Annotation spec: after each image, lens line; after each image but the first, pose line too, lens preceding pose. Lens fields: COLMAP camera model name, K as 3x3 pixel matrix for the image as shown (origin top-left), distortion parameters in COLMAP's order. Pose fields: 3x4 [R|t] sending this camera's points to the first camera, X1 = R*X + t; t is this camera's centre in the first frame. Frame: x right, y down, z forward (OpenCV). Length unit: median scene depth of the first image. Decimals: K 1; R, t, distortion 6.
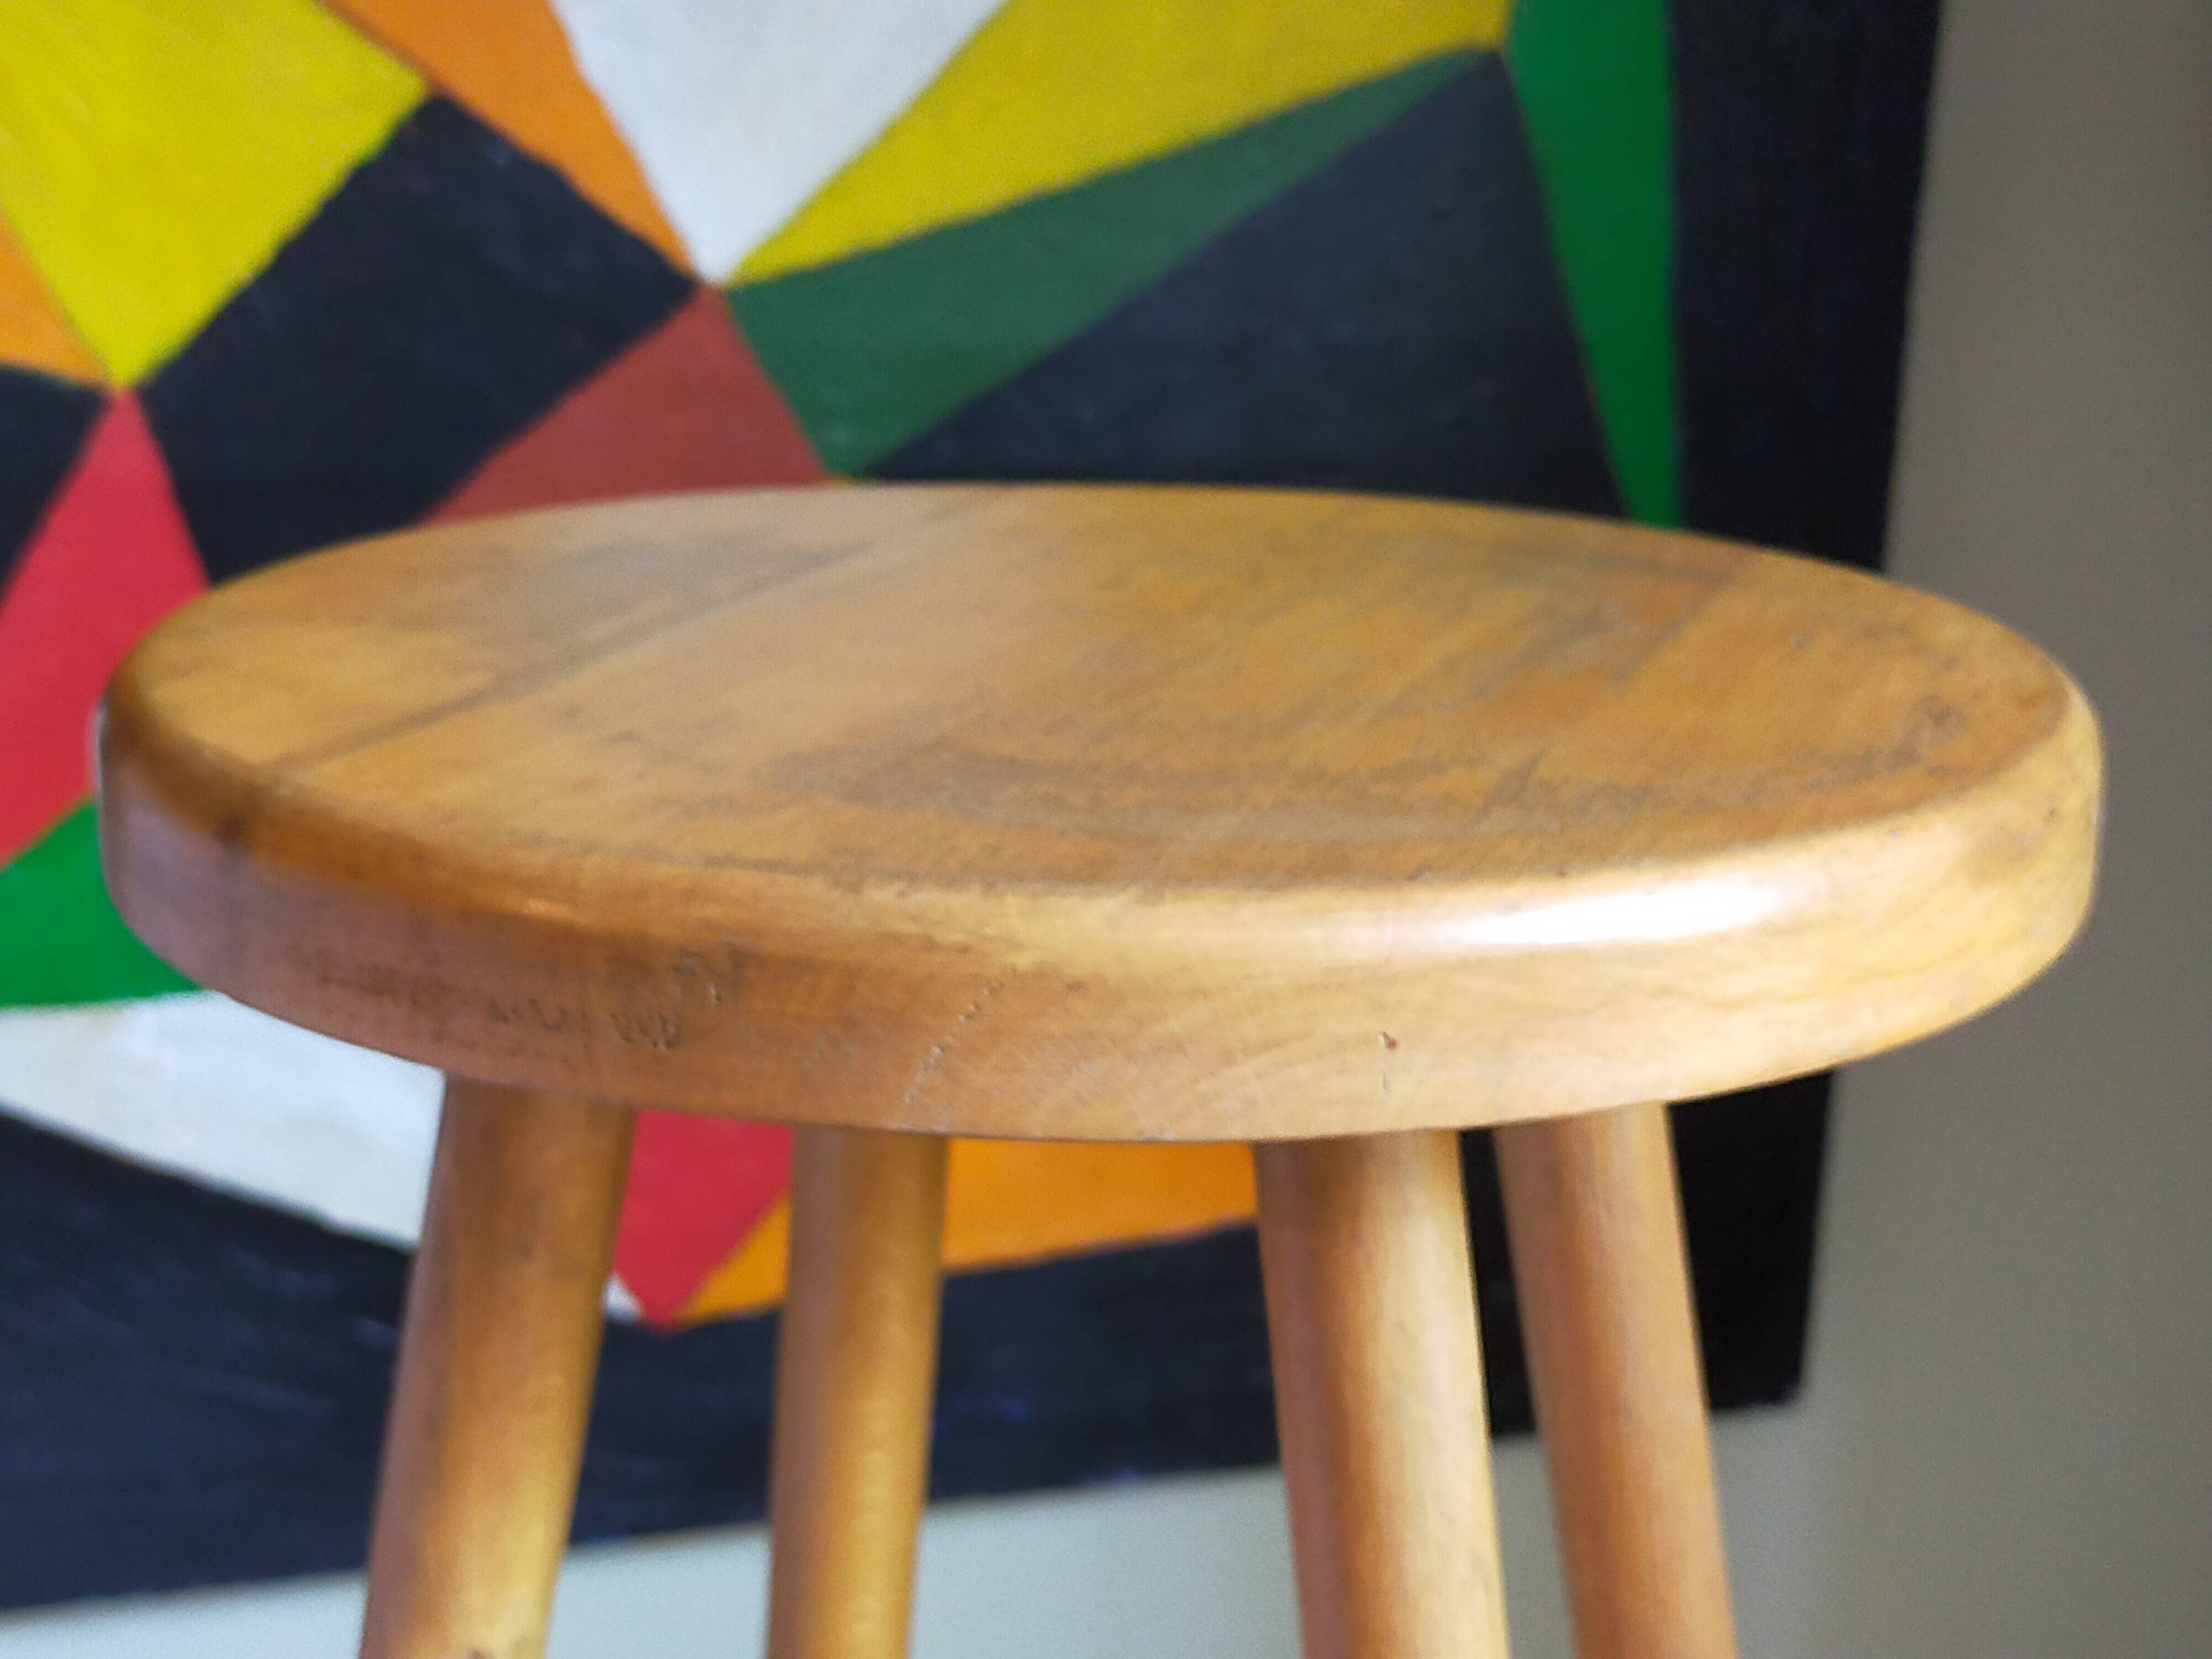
lens RADIAL K [[3345.9, 0, 1089.5], [0, 3345.9, 900.7], [0, 0, 1]] dist [0.094285, 0.000000]
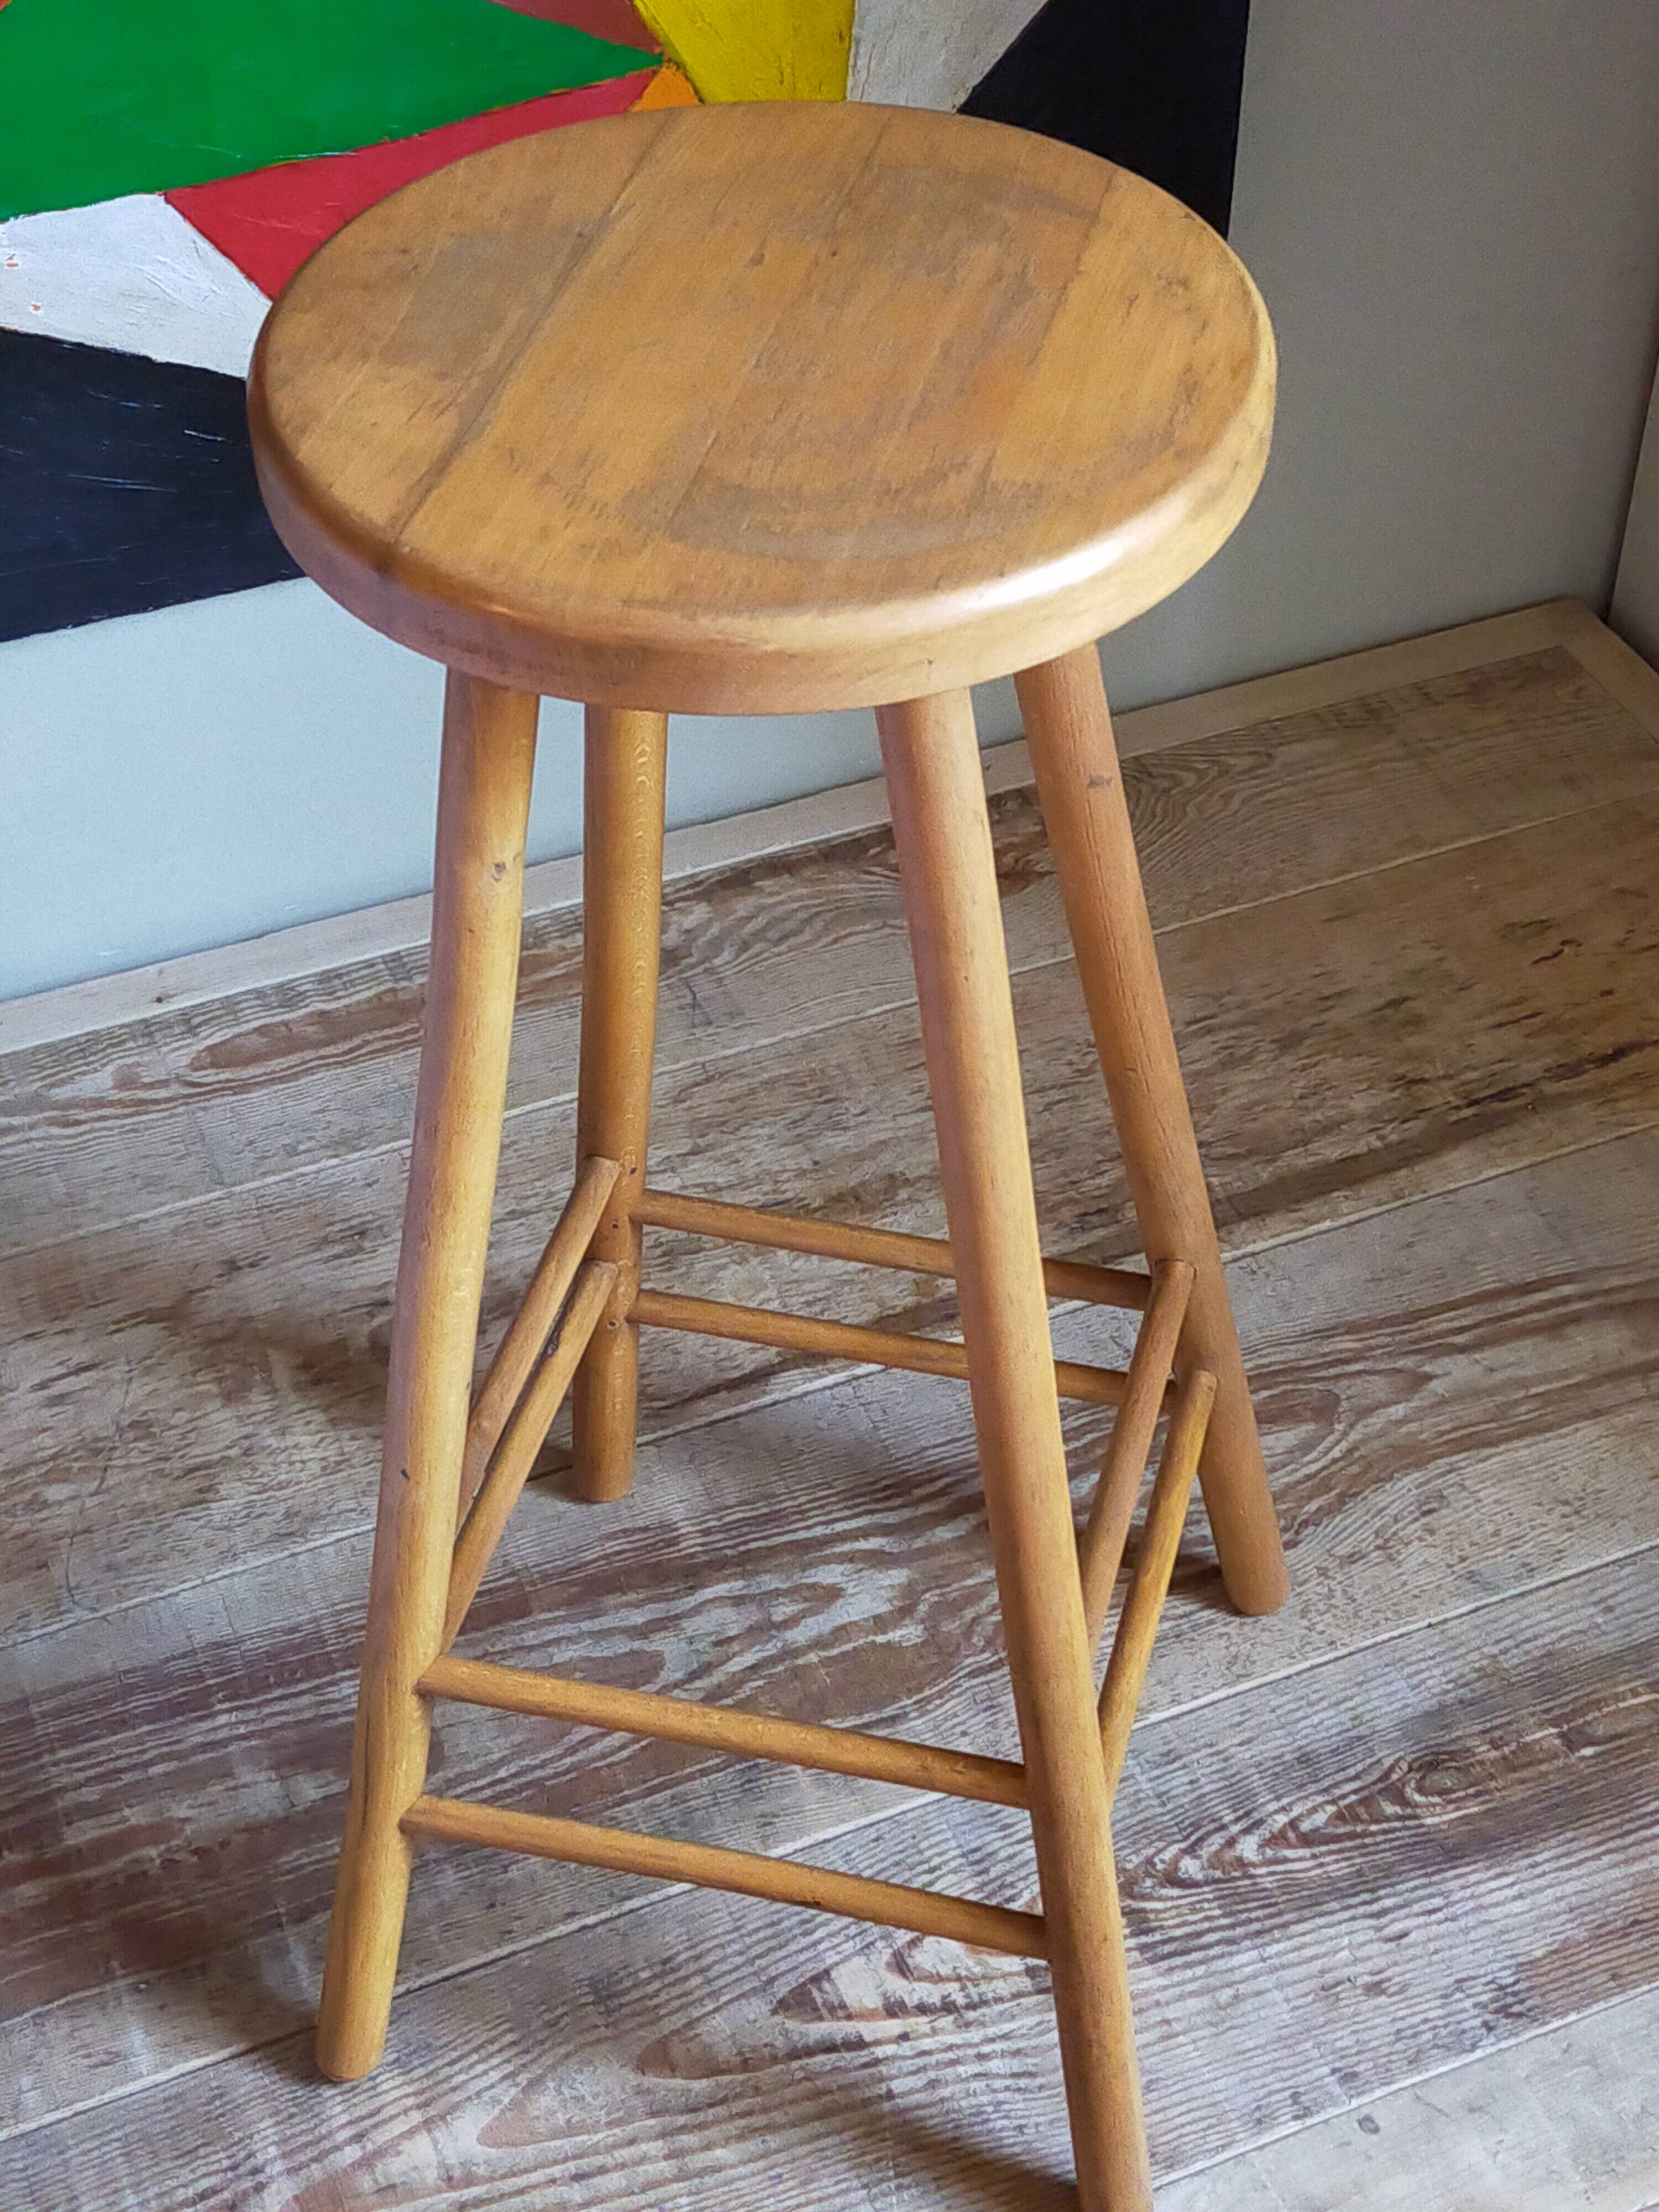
lens RADIAL K [[3345.9, 0, 837.7], [0, 3345.9, 1077.0], [0, 0, 1]] dist [0.094285, 0.000000]
pose [[0.995086, -0.088404, 0.044583, -0.088098], [0.059844, 0.895755, 0.440501, -0.628941], [-0.078878, -0.435668, 0.896644, -1.032158]]
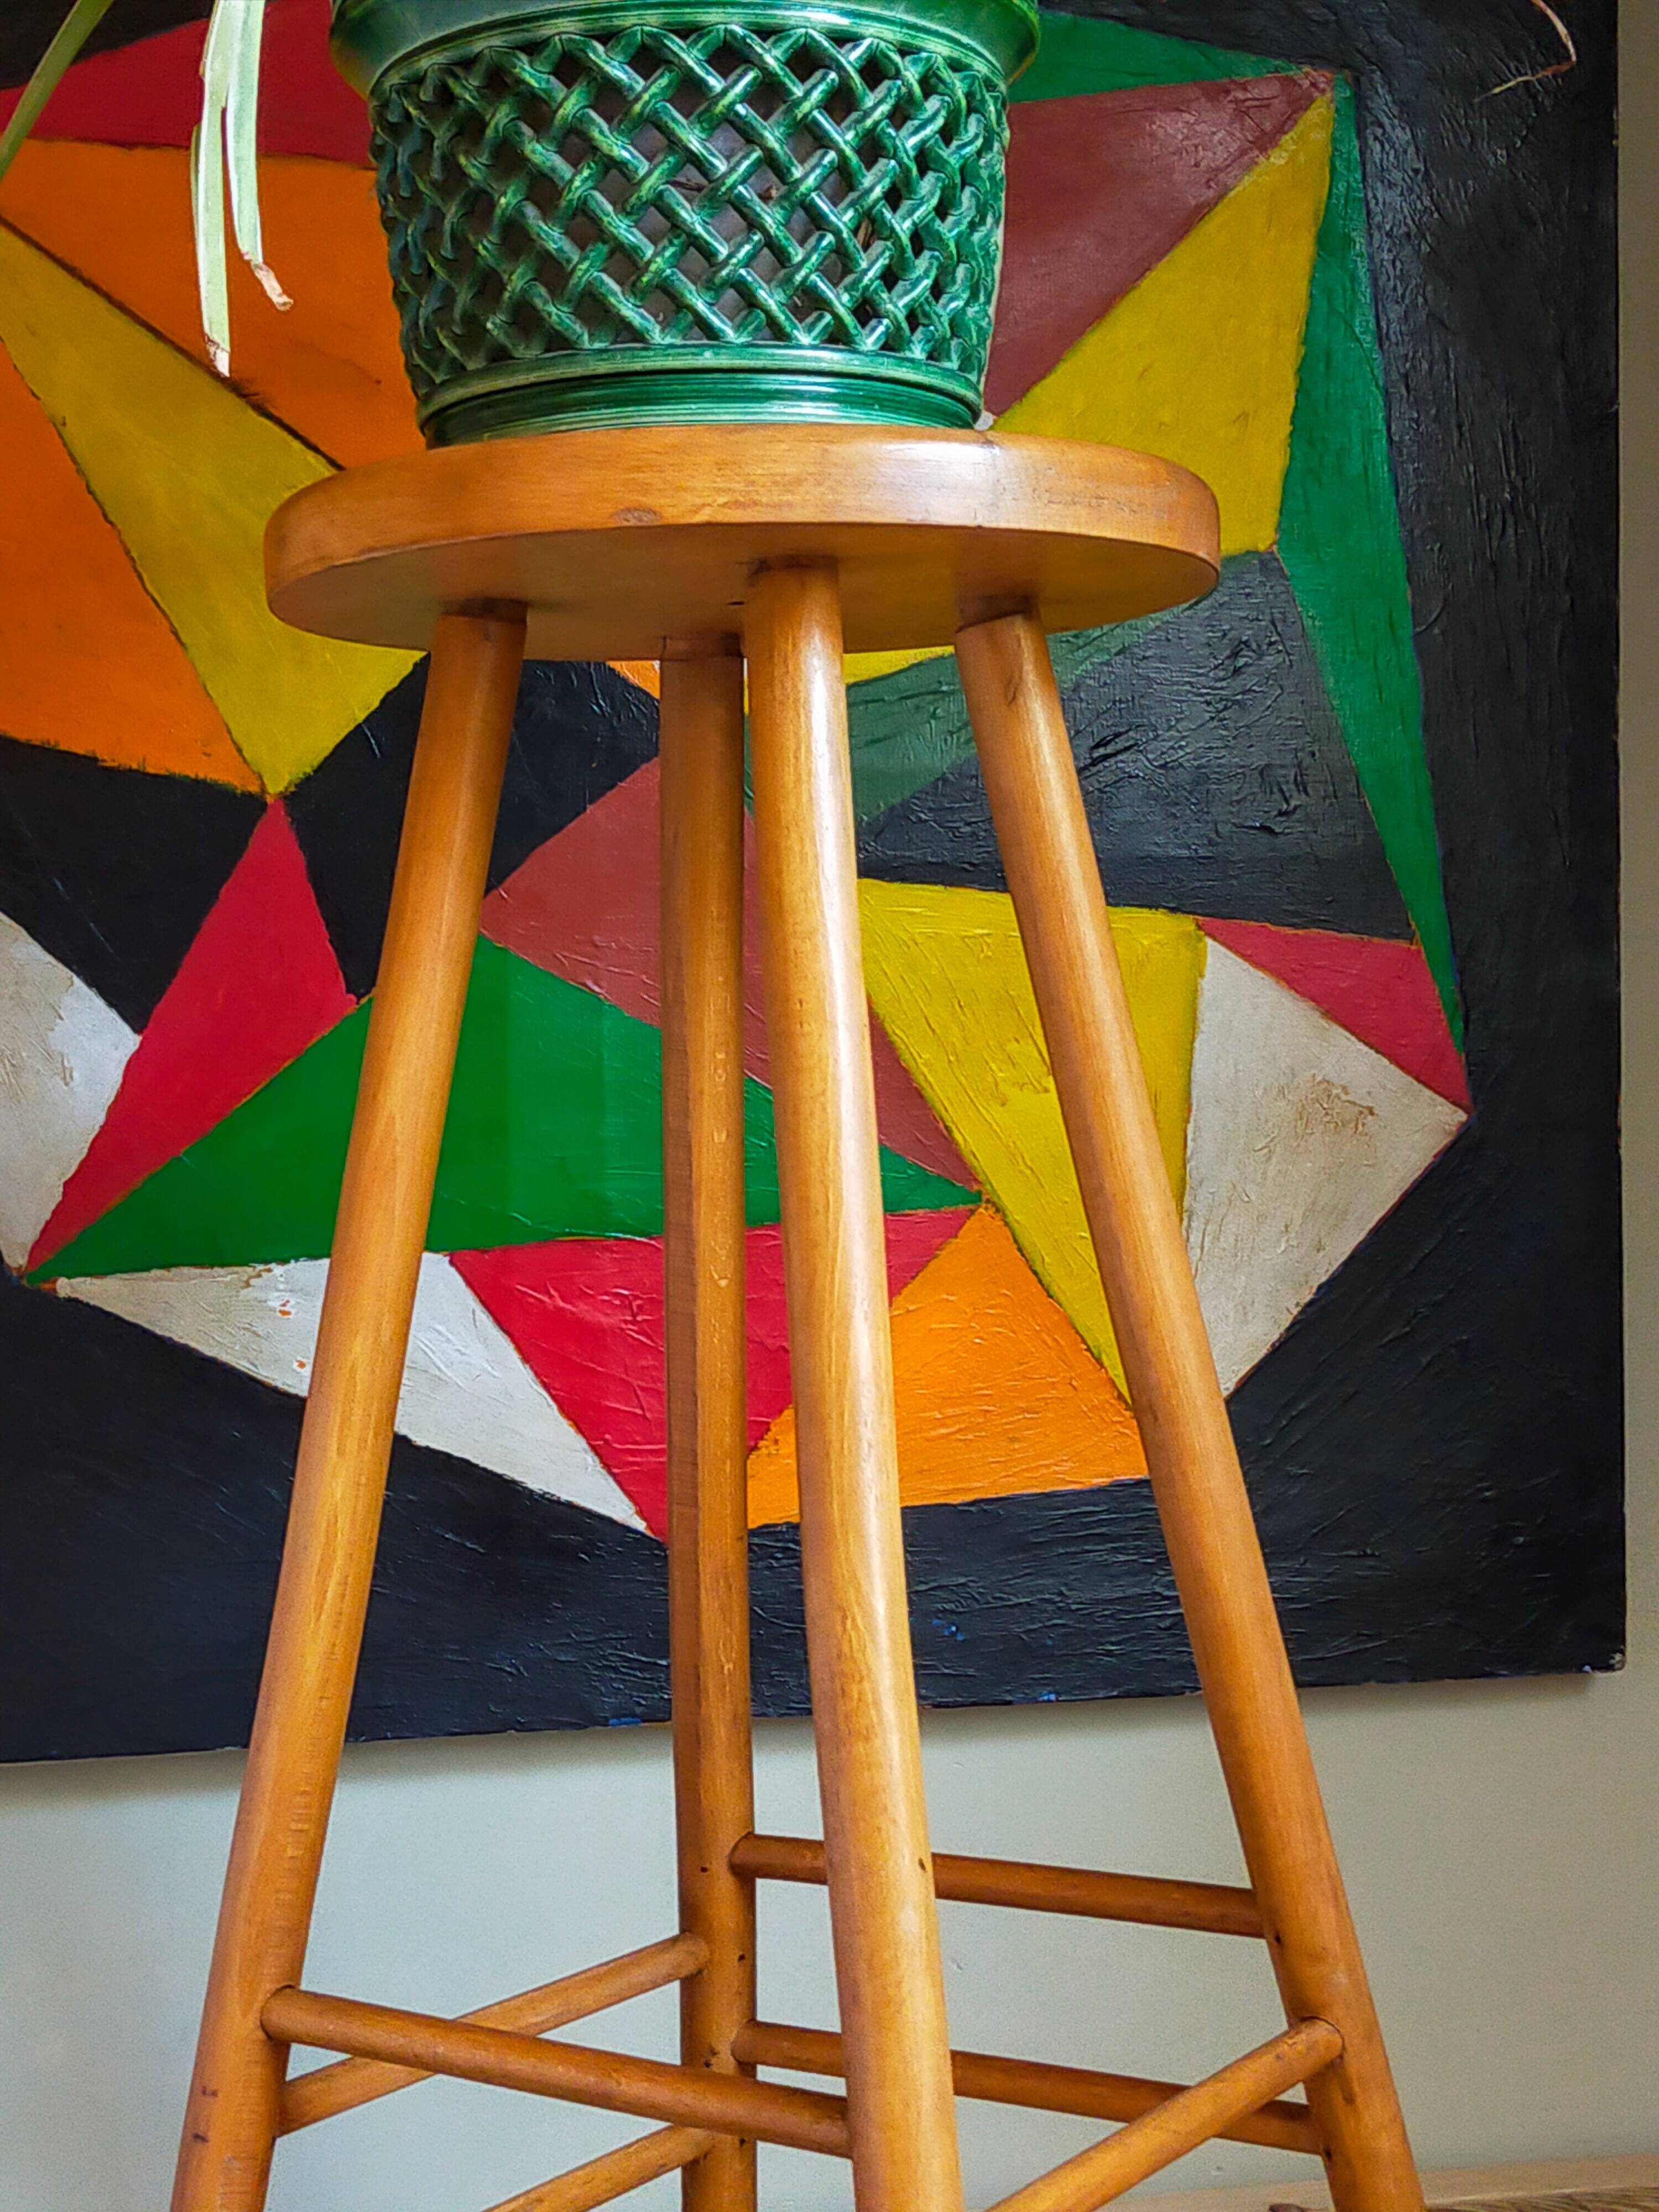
lens RADIAL K [[3345.9, 0, 834.7], [0, 3345.9, 1085.2], [0, 0, 1]] dist [0.094285, 0.000000]
pose [[0.993216, -0.043029, -0.108029, 0.219735], [0.011717, 0.961323, -0.275174, 0.849124], [0.115691, 0.272041, 0.955306, -0.657616]]
